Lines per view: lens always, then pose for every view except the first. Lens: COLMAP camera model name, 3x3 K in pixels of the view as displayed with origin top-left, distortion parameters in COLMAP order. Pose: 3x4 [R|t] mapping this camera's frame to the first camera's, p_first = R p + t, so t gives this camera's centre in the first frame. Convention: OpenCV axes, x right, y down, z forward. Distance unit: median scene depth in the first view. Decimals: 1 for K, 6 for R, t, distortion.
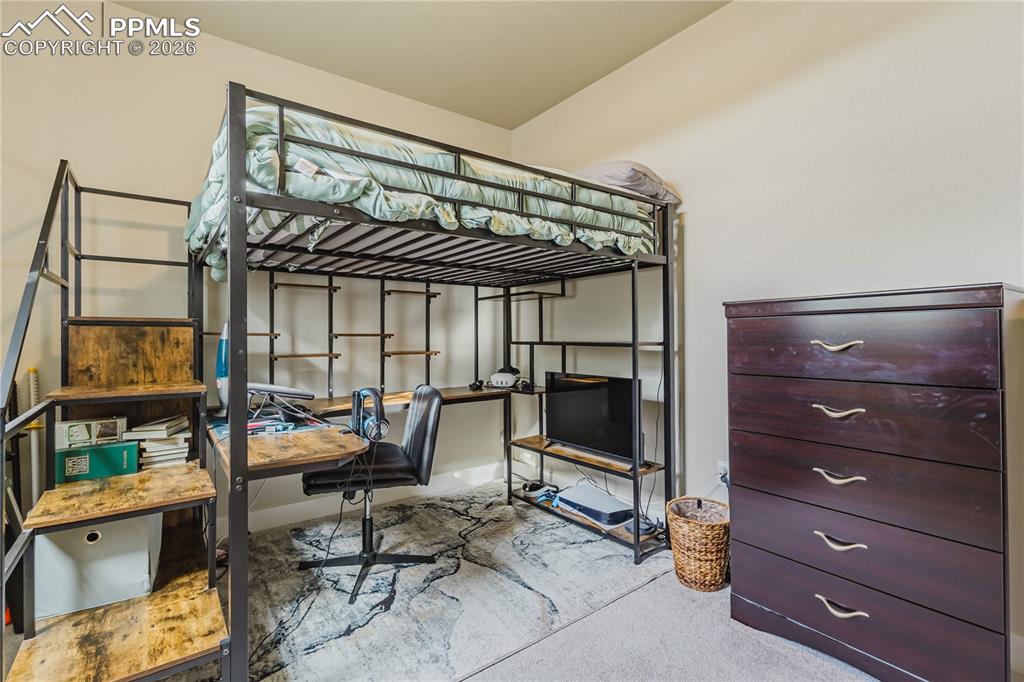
lens RADIAL K [[475.3, 0, 513.7], [0, 475.3, 340.0], [0, 0, 1]] dist [-0.001803, 0.002568]
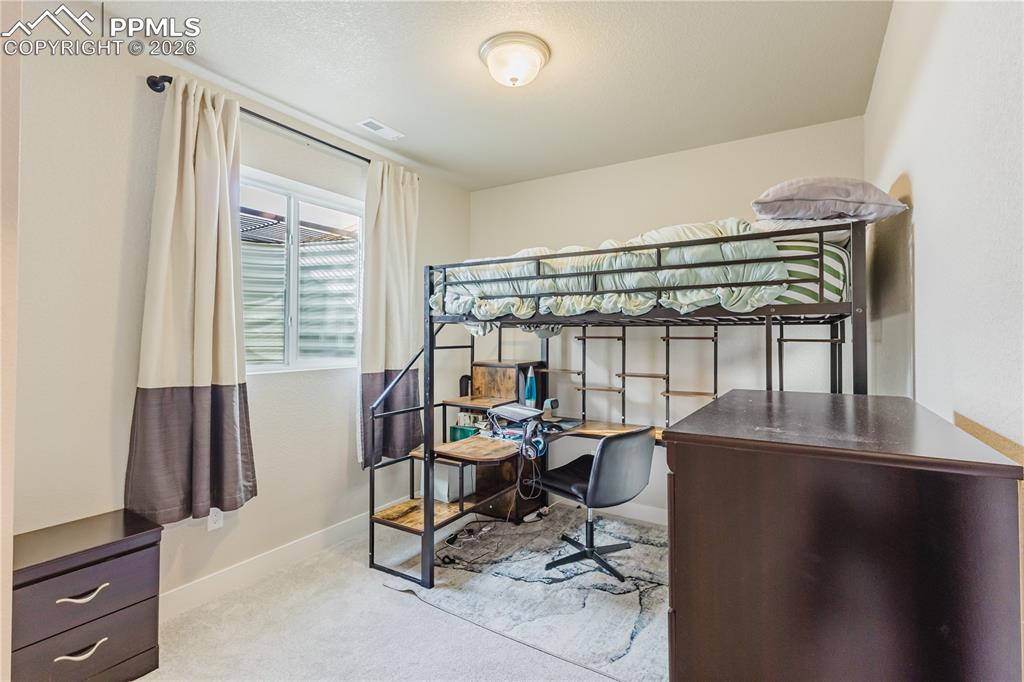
lens RADIAL K [[475.3, 0, 516.3], [0, 475.3, 334.0], [0, 0, 1]] dist [-0.001803, 0.002568]
pose [[0.365633, -0.000456, -0.930759, 0.963505], [-0.014840, 0.999870, -0.006320, -0.146443], [0.930641, 0.016123, 0.365578, 0.382612]]
